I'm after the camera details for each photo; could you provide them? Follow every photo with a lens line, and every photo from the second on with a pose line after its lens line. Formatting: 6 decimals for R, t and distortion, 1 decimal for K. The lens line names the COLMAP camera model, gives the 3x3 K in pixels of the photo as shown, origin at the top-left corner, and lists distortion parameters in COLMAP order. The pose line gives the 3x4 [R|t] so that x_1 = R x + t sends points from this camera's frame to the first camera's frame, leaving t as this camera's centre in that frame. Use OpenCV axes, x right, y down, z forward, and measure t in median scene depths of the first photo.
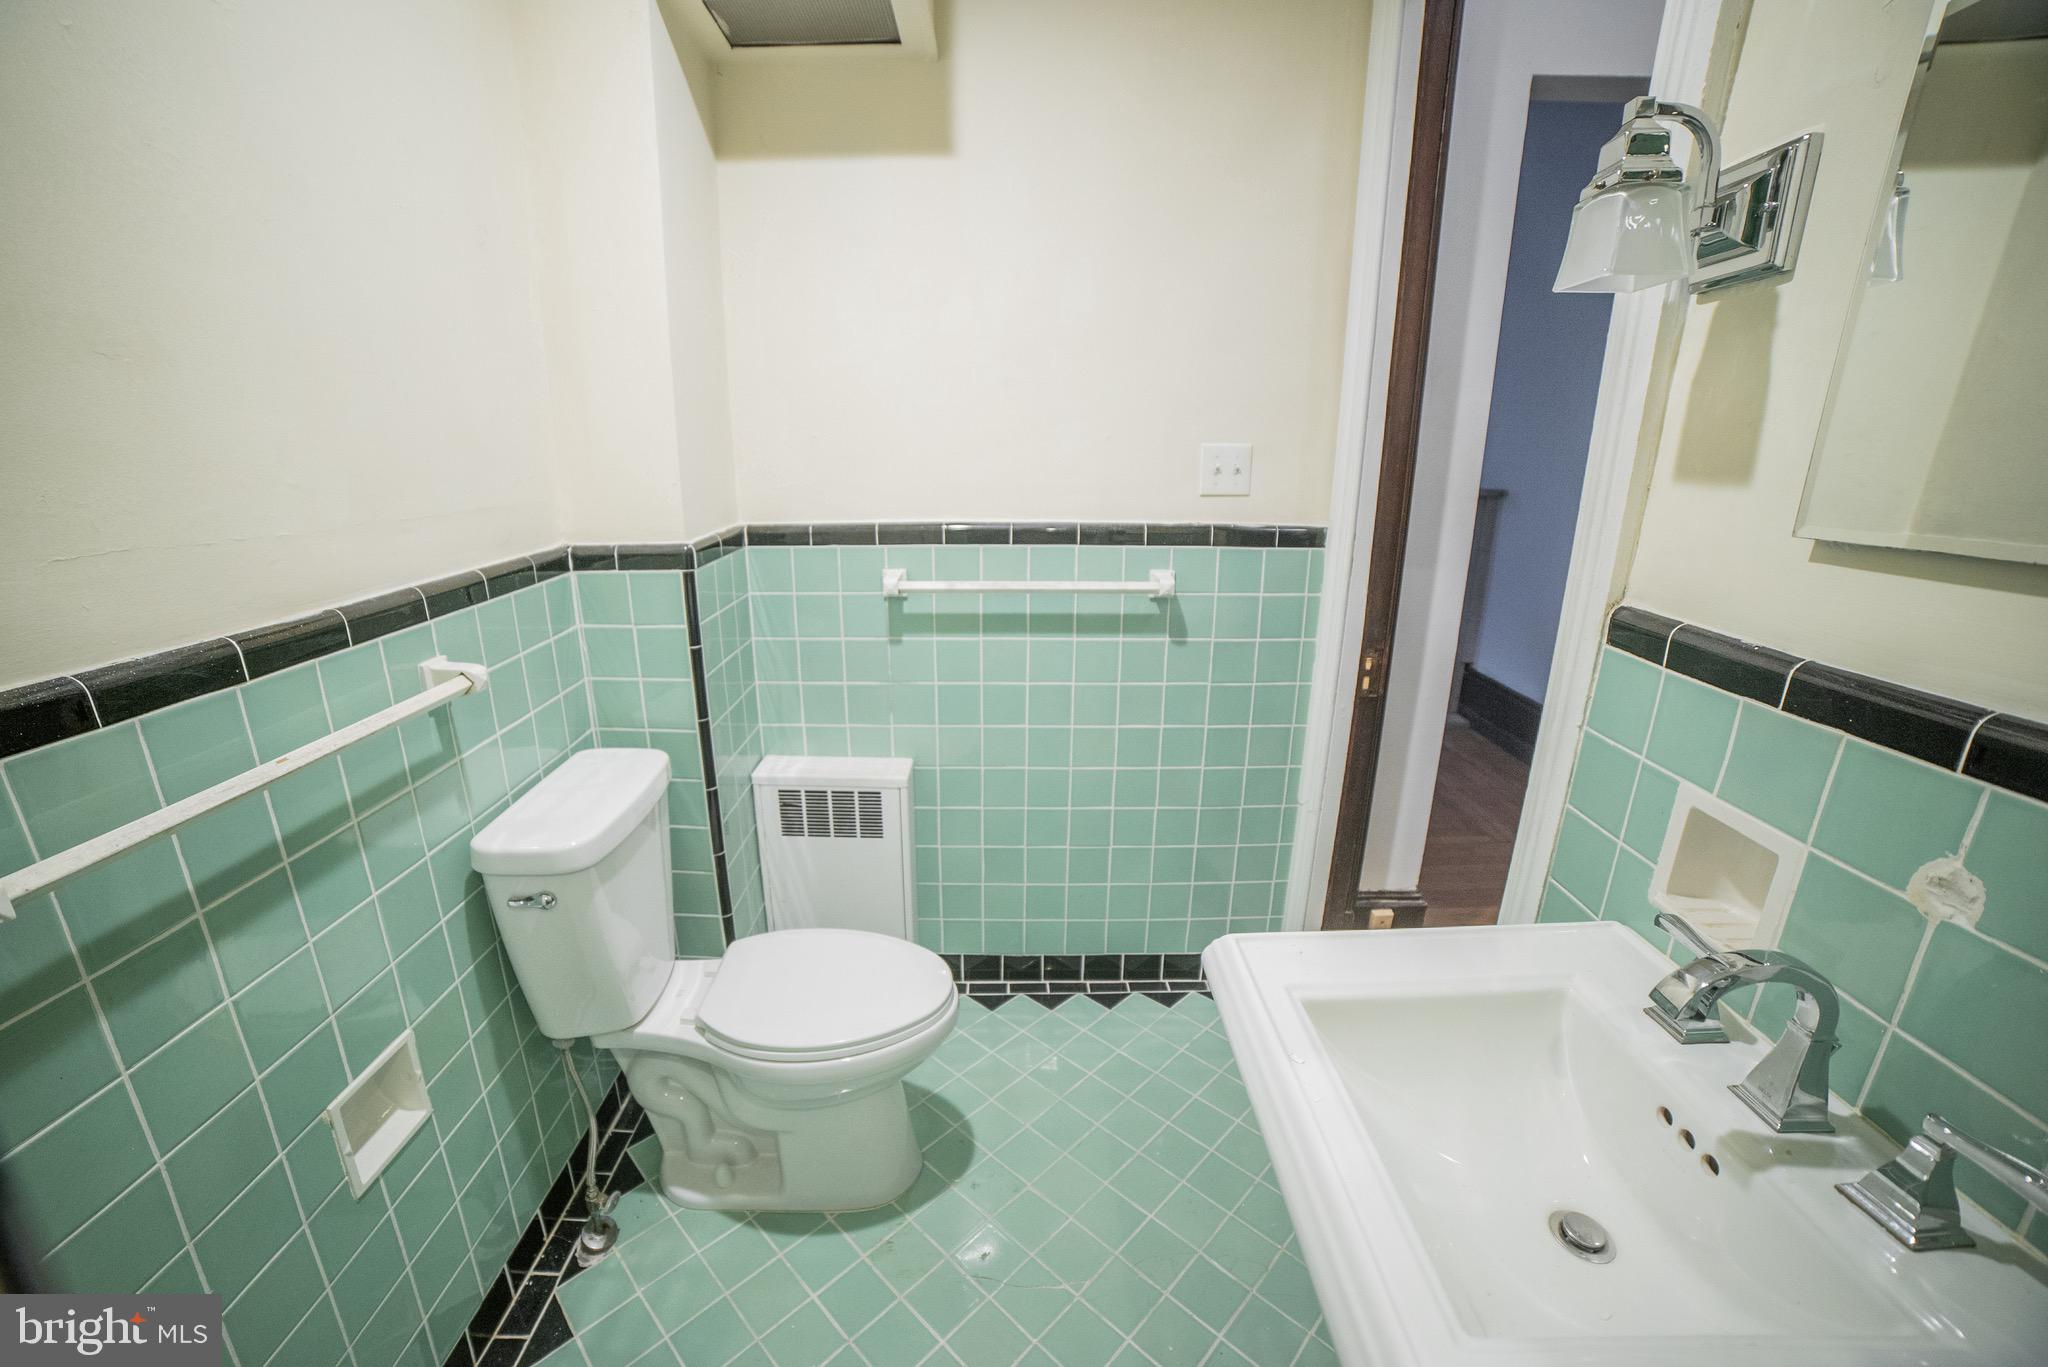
lens RADIAL K [[853.1, 0, 1016.8], [0, 853.1, 682.4], [0, 0, 1]] dist [-0.116802, 0.043139]
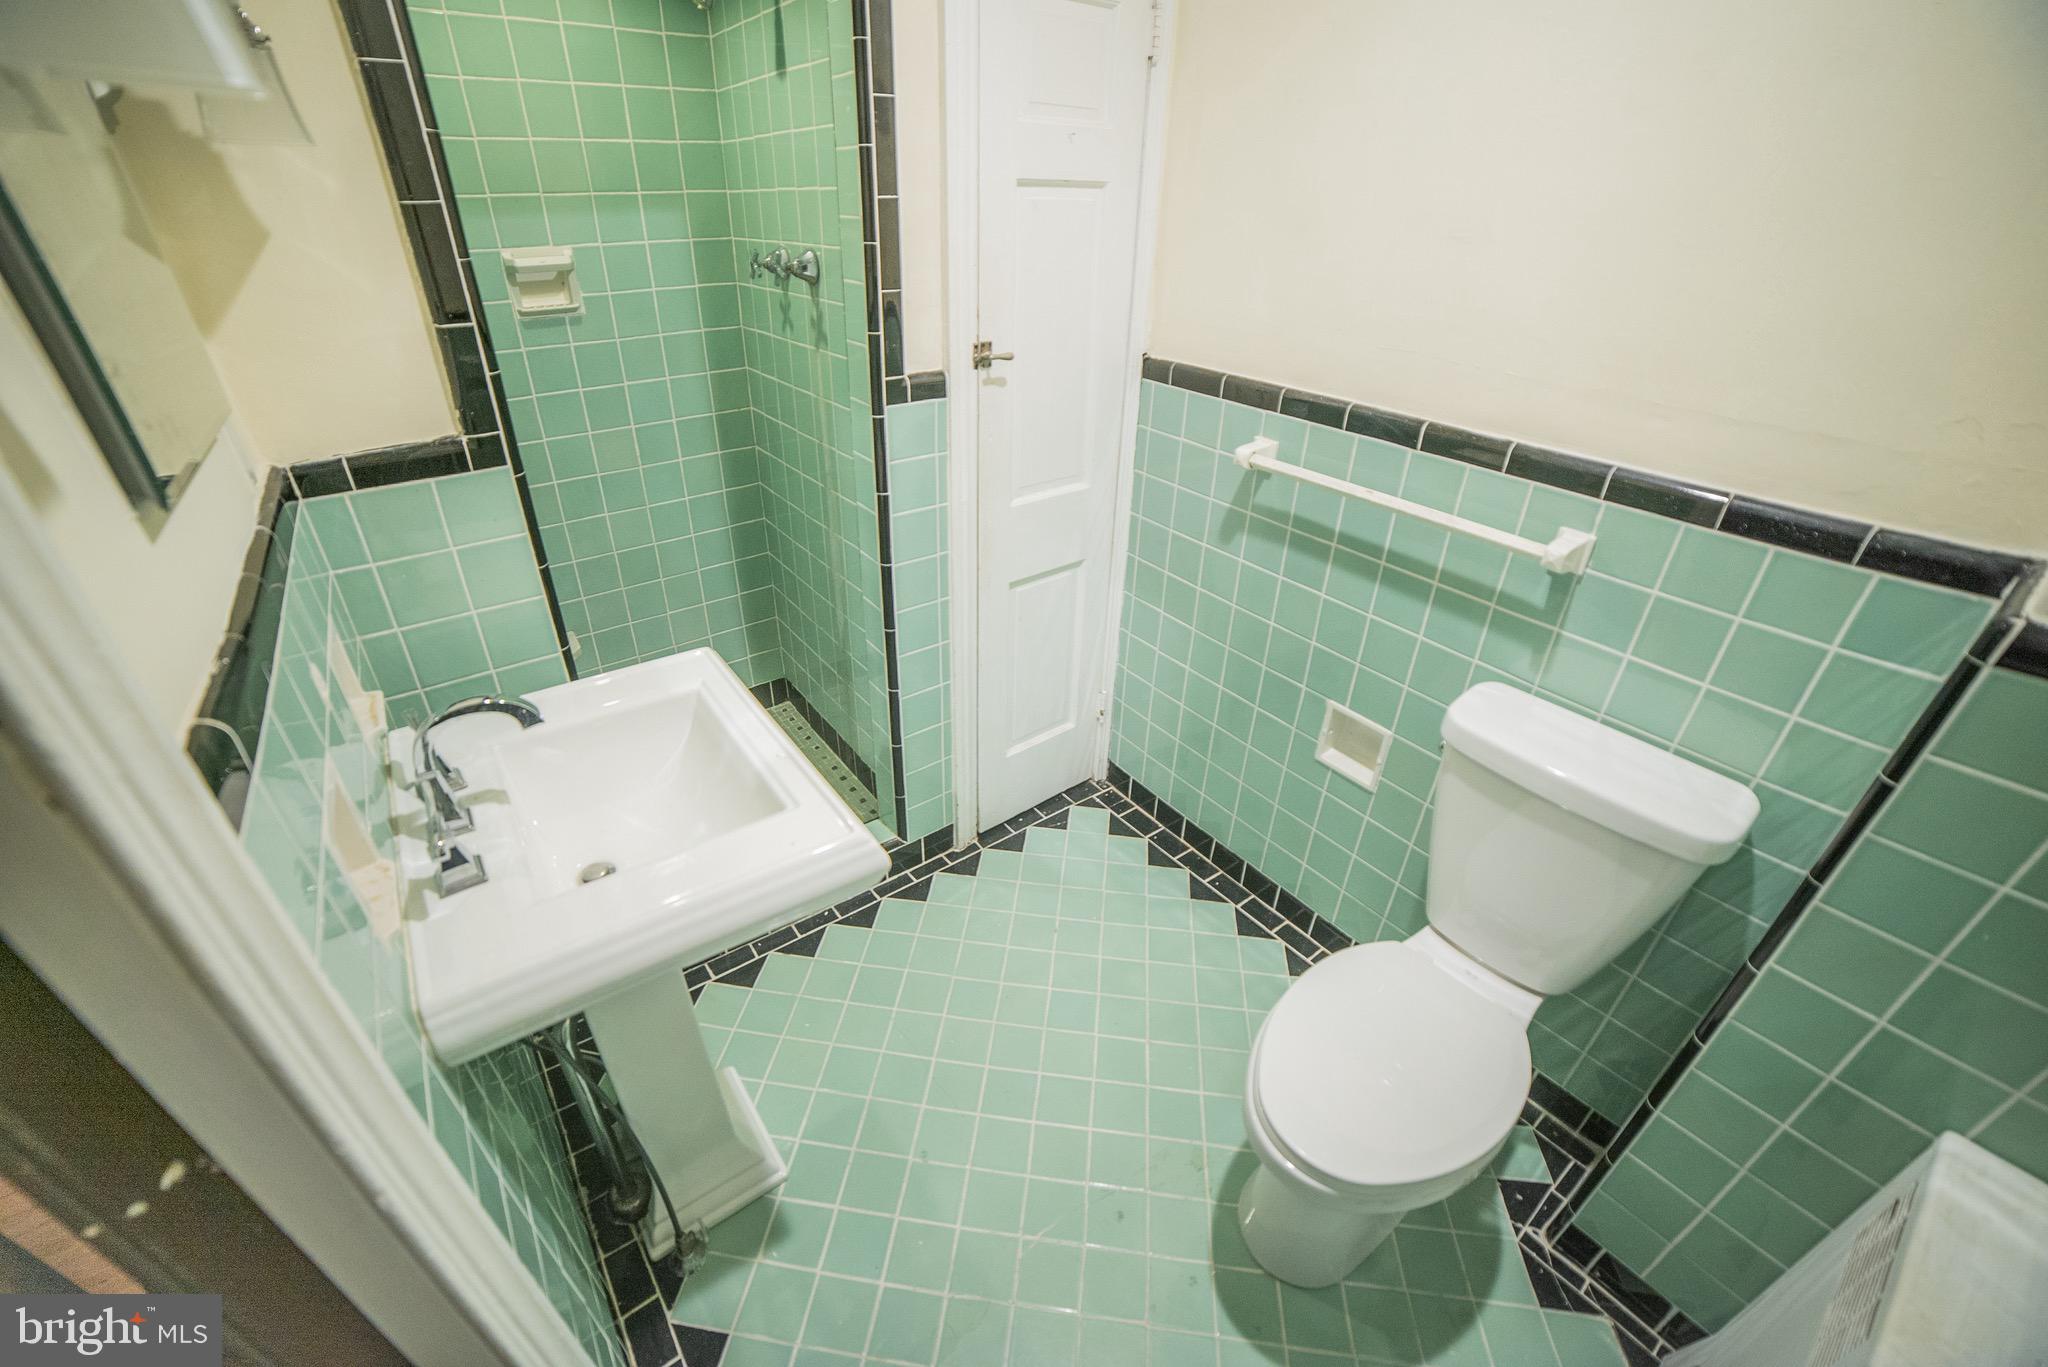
lens RADIAL K [[853.1, 0, 1016.8], [0, 853.1, 682.4], [0, 0, 1]] dist [-0.116802, 0.043139]
pose [[-0.819663, 0.281108, -0.499130, 0.458196], [-0.168811, 0.714093, 0.679393, -0.482263], [0.547408, 0.641131, -0.537862, 1.293933]]
